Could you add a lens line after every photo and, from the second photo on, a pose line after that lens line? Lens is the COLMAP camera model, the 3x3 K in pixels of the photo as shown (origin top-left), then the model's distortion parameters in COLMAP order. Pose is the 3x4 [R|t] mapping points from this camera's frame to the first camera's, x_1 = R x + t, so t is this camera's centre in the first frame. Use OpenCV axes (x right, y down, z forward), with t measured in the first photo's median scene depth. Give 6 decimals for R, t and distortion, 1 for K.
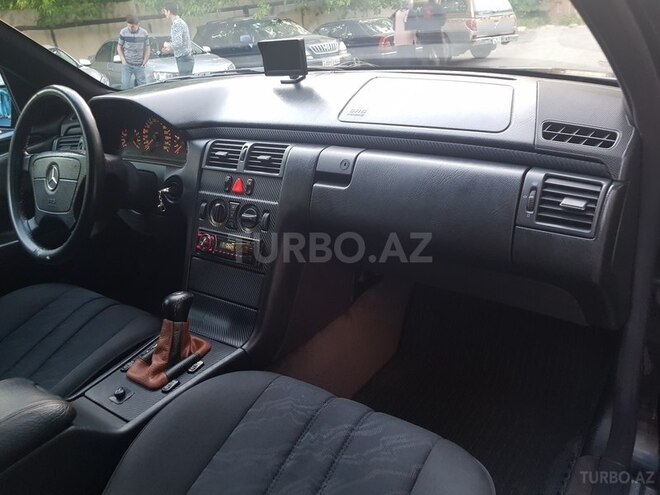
lens RADIAL K [[511.8, 0, 329.9], [0, 511.8, 247.6], [0, 0, 1]] dist [0.050795, -0.061849]
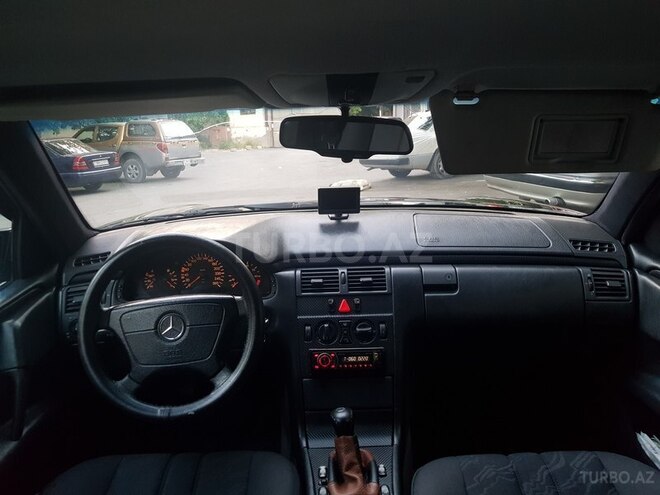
lens RADIAL K [[511.8, 0, 333.7], [0, 511.8, 245.0], [0, 0, 1]] dist [0.050795, -0.061849]
pose [[0.825123, -0.068801, 0.560747, -0.806443], [0.189011, 0.968978, -0.159235, -0.070405], [-0.532397, 0.237376, 0.812531, 0.030830]]
